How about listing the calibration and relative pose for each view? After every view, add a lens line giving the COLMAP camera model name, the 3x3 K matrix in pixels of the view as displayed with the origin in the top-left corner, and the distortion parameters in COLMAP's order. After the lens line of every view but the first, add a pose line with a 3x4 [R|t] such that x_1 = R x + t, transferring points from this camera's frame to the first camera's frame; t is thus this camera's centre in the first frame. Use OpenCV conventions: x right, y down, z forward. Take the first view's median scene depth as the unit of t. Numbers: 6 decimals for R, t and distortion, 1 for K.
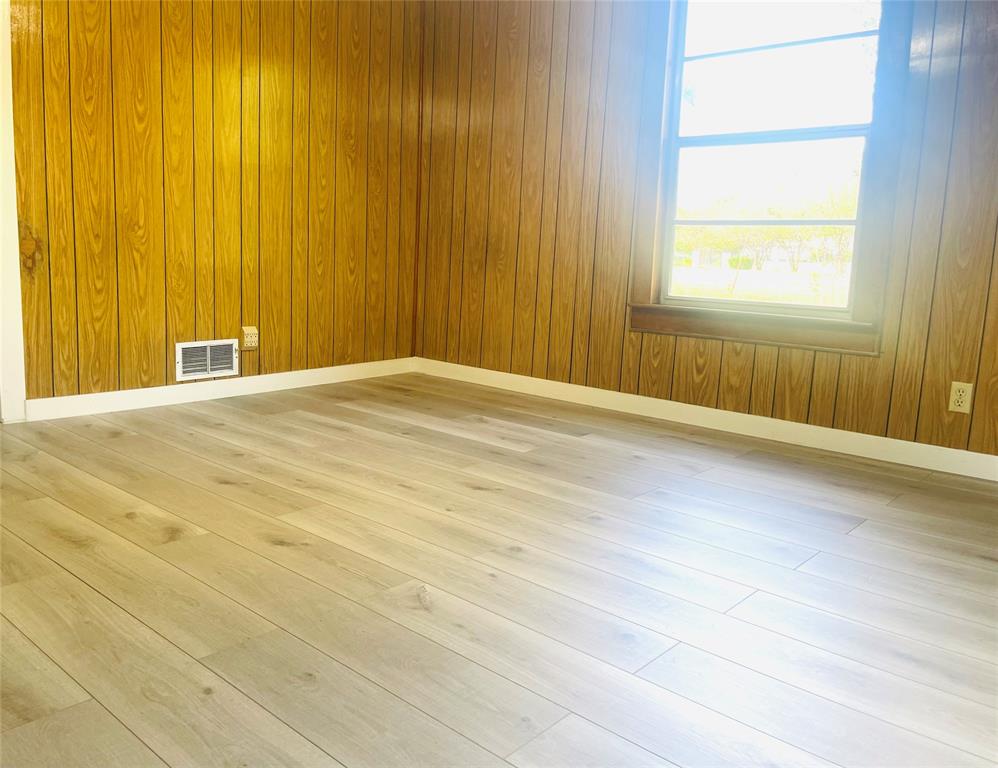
lens RADIAL K [[829.7, 0, 496.5], [0, 829.7, 384.0], [0, 0, 1]] dist [-0.000653, -0.001850]
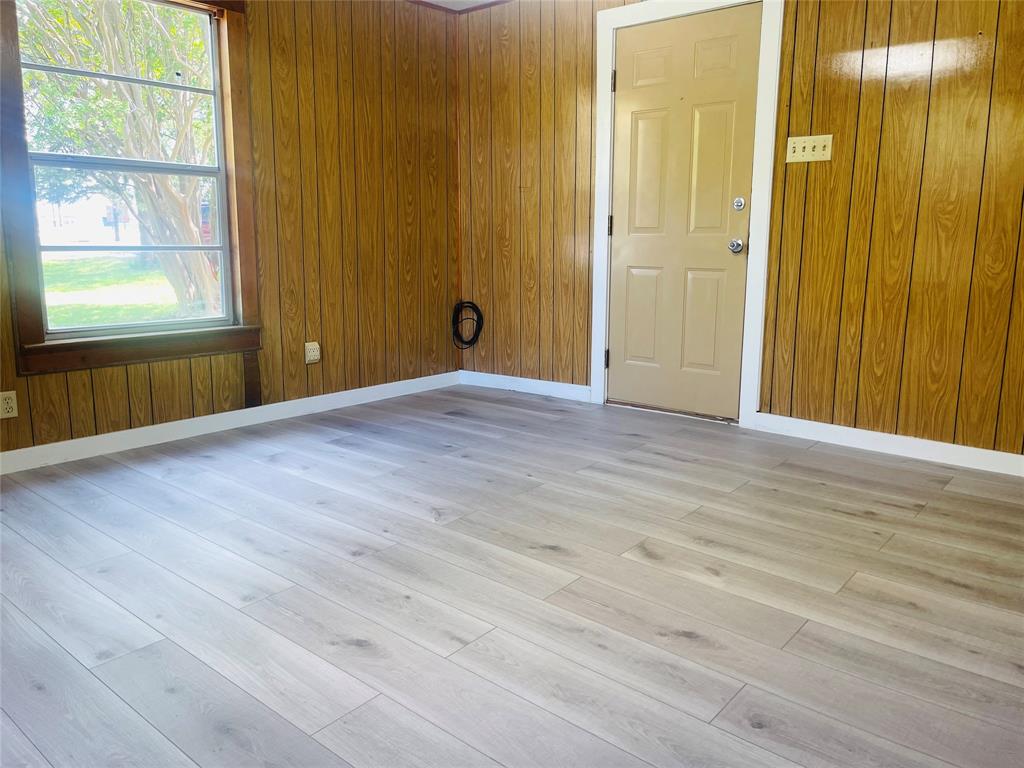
lens RADIAL K [[784.7, 0, 513.8], [0, 784.7, 379.2], [0, 0, 1]] dist [0.005745, 0.001101]
pose [[-0.999241, -0.037148, -0.011713, -0.176079], [-0.038883, 0.933508, 0.356443, -0.437279], [-0.002308, 0.356628, -0.934244, 1.944364]]
